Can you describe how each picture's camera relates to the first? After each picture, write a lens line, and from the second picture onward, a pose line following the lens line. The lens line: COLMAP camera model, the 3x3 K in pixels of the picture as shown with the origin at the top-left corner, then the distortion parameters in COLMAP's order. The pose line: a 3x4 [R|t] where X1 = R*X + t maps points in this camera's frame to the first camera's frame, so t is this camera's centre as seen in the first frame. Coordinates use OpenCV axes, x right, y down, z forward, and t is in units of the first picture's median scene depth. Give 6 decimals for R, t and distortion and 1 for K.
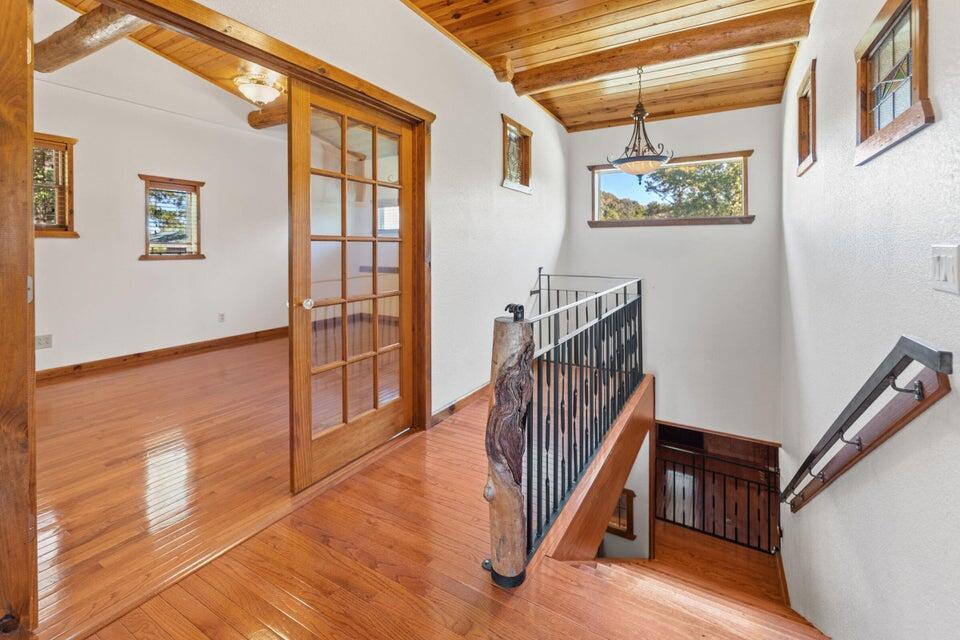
lens RADIAL K [[414.5, 0, 480.0], [0, 414.5, 320.0], [0, 0, 1]] dist [0.003107, -0.000159]
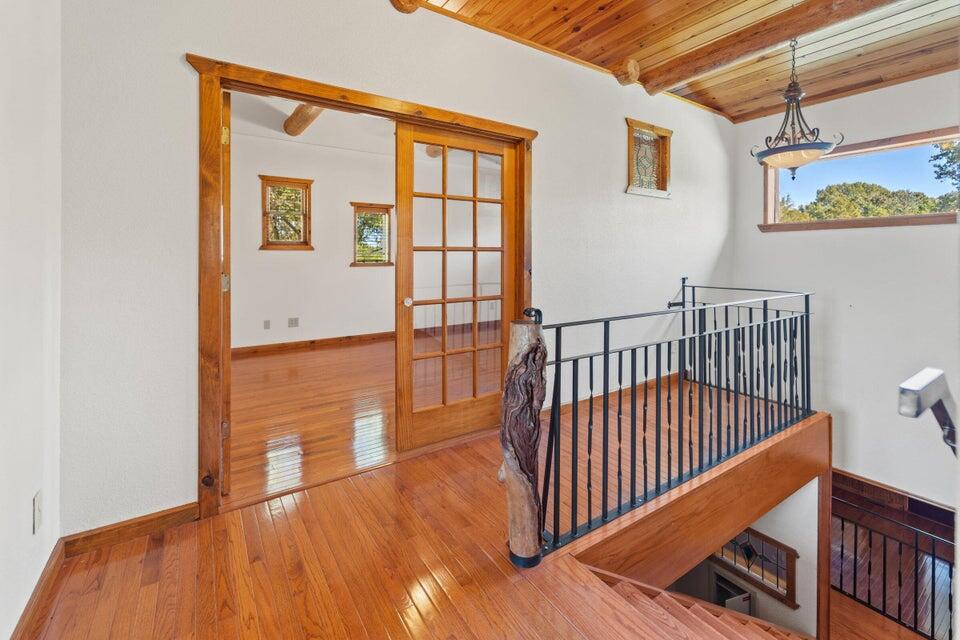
lens RADIAL K [[408.3, 0, 481.6], [0, 408.3, 335.8], [0, 0, 1]] dist [0.001269, -0.000544]
pose [[0.901112, 0.079948, -0.426151, 0.206273], [-0.071777, 0.996798, 0.035228, 0.002536], [0.427603, -0.001157, 0.903966, -0.010910]]
